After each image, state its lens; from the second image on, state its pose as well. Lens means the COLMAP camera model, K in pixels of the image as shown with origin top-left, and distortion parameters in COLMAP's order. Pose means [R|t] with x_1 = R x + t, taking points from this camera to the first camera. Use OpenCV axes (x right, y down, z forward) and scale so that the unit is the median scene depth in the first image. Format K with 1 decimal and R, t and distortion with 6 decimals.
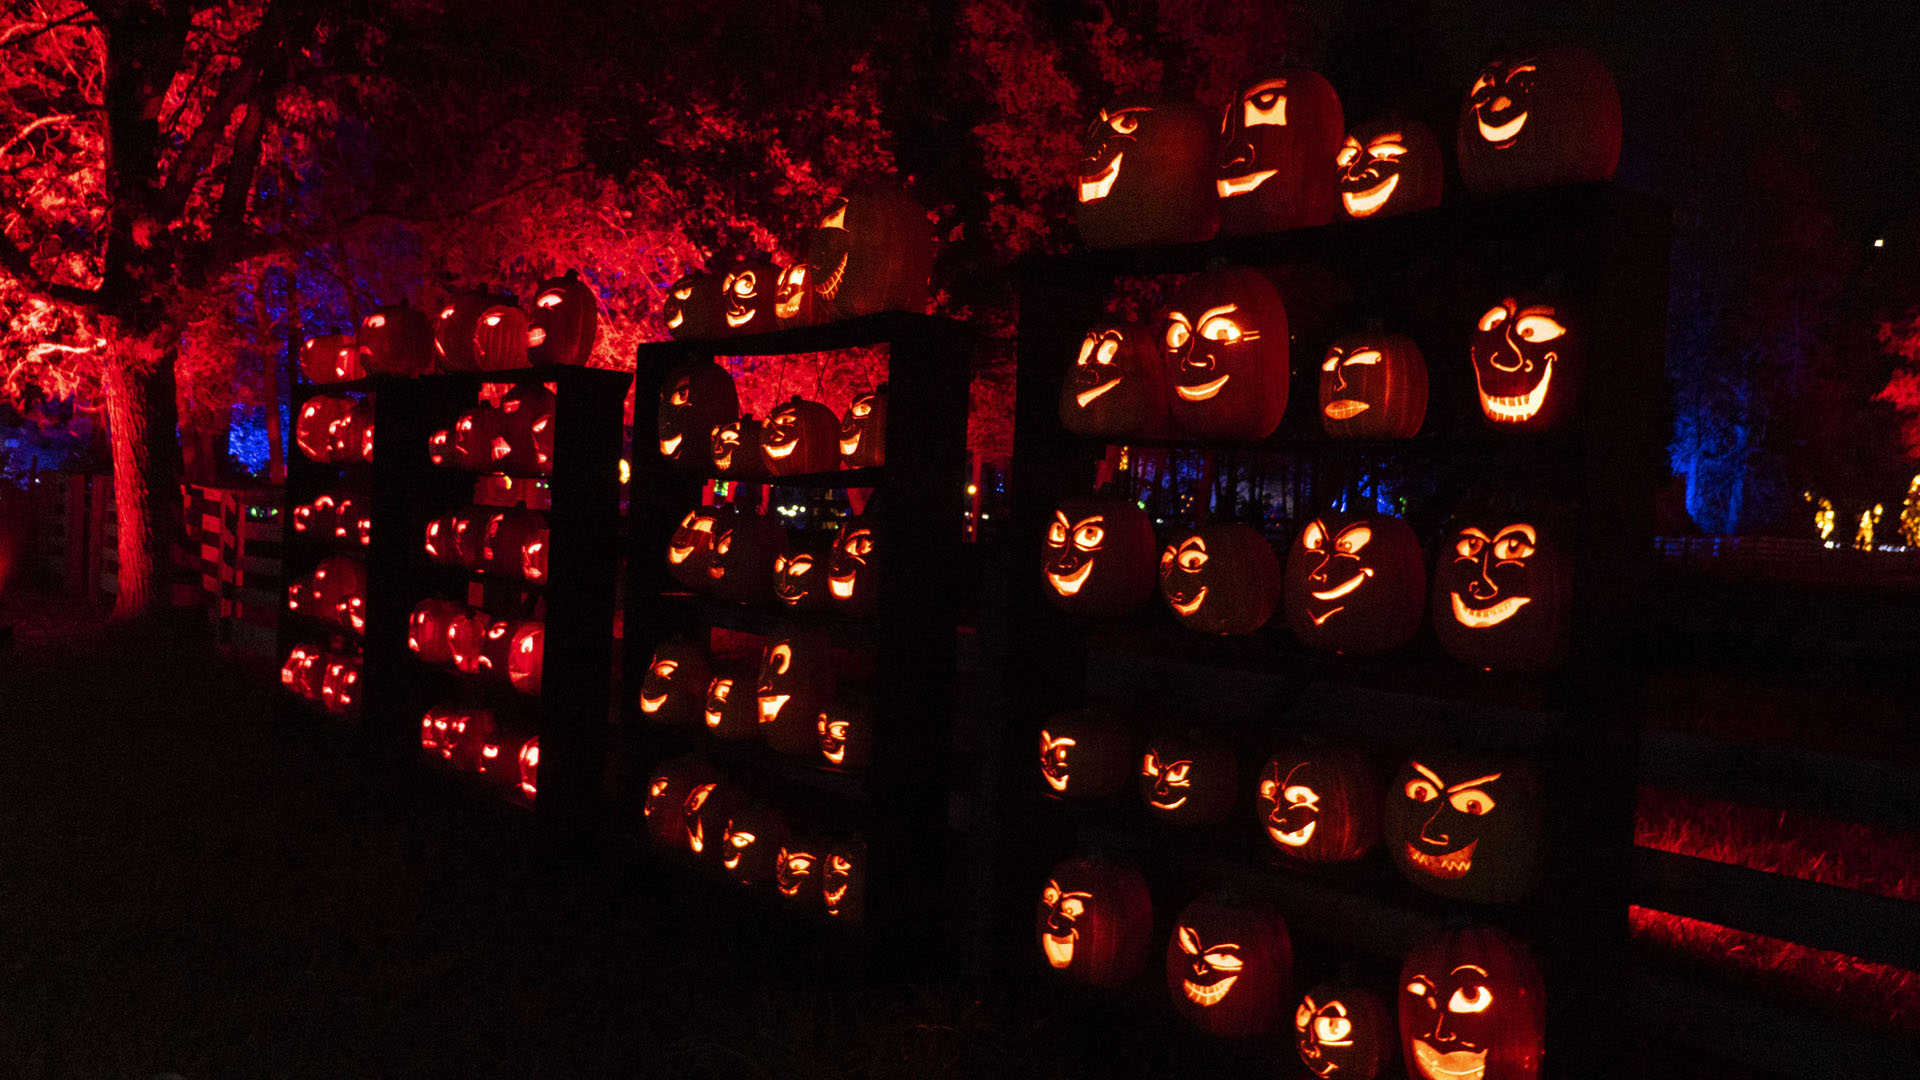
lens RADIAL K [[1414.7, 0, 965.0], [0, 1414.7, 539.1], [0, 0, 1]] dist [-0.031203, 0.015165]
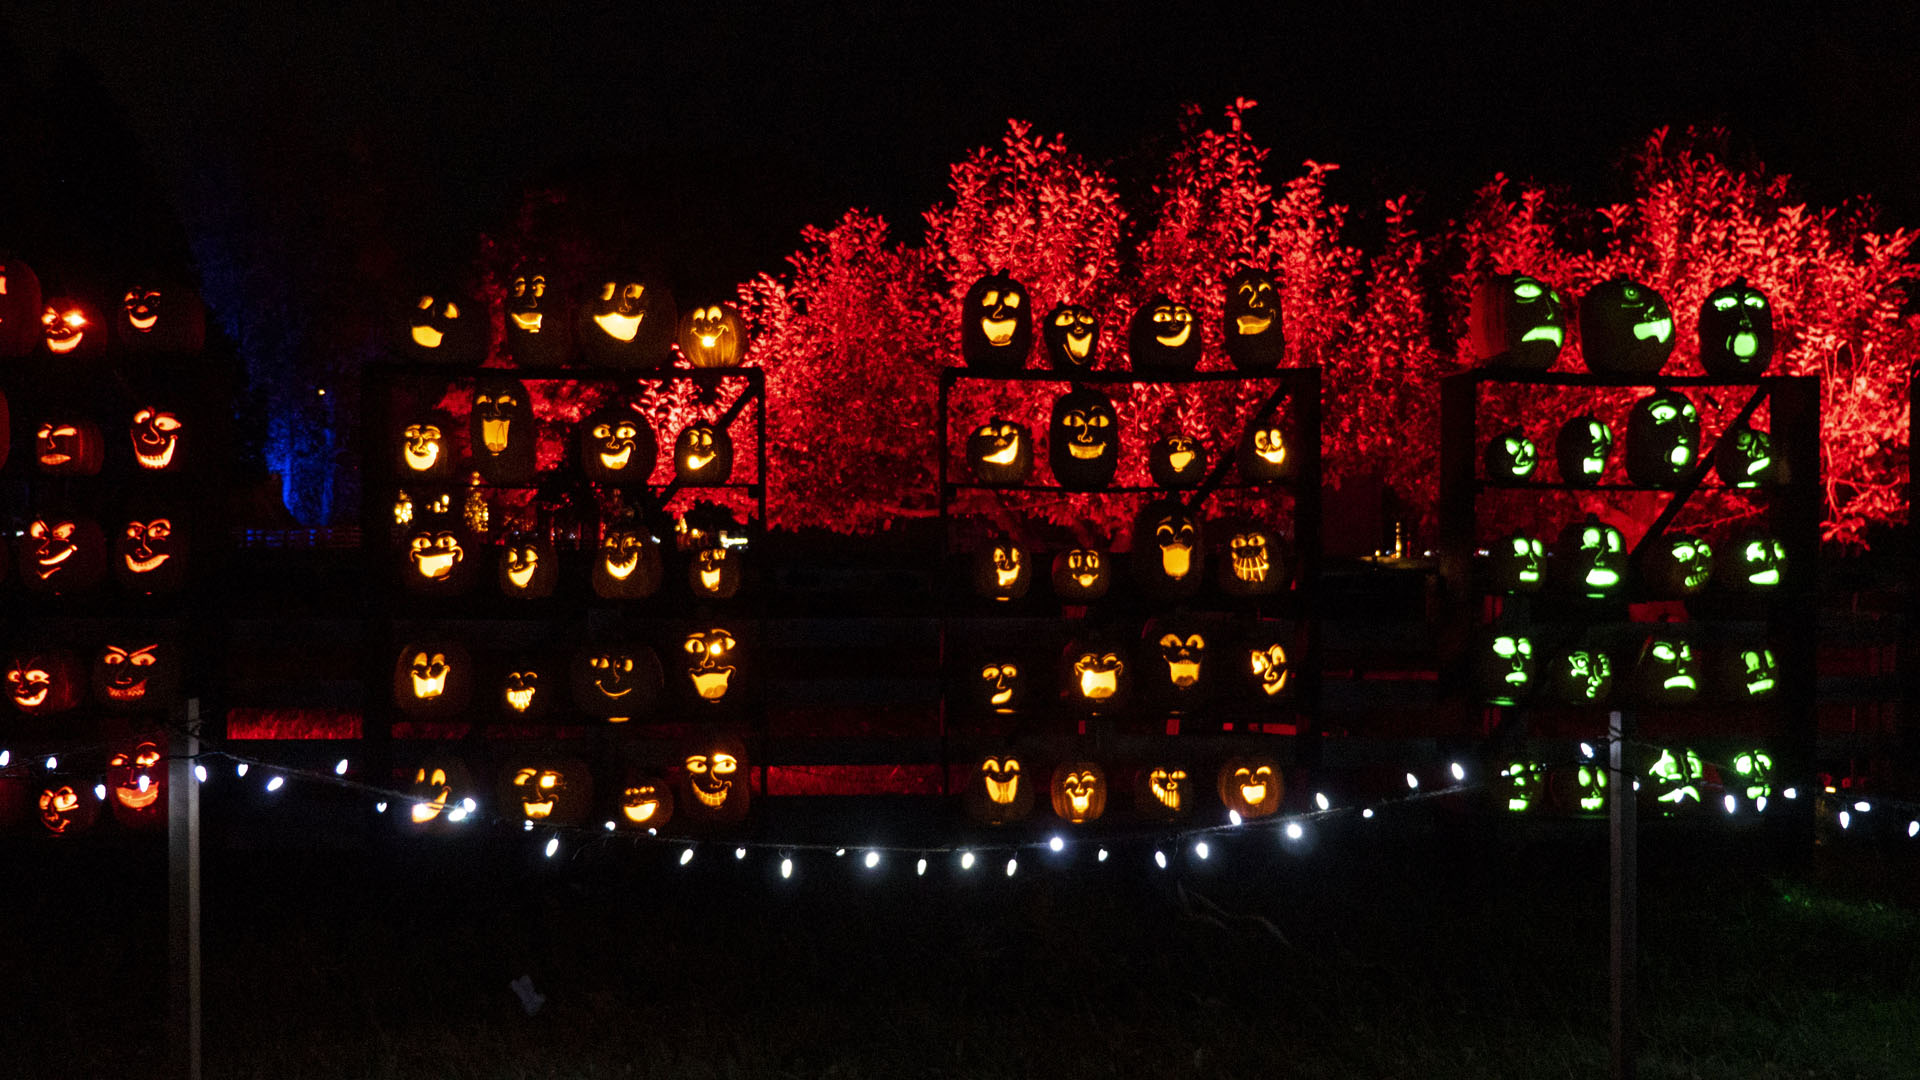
lens RADIAL K [[1414.7, 0, 967.3], [0, 1414.7, 540.0], [0, 0, 1]] dist [-0.031203, 0.015165]
pose [[0.603040, -0.040700, 0.796672, -0.464810], [0.036977, 0.999050, 0.023050, 0.014217], [-0.796853, 0.015558, 0.603973, -1.029652]]
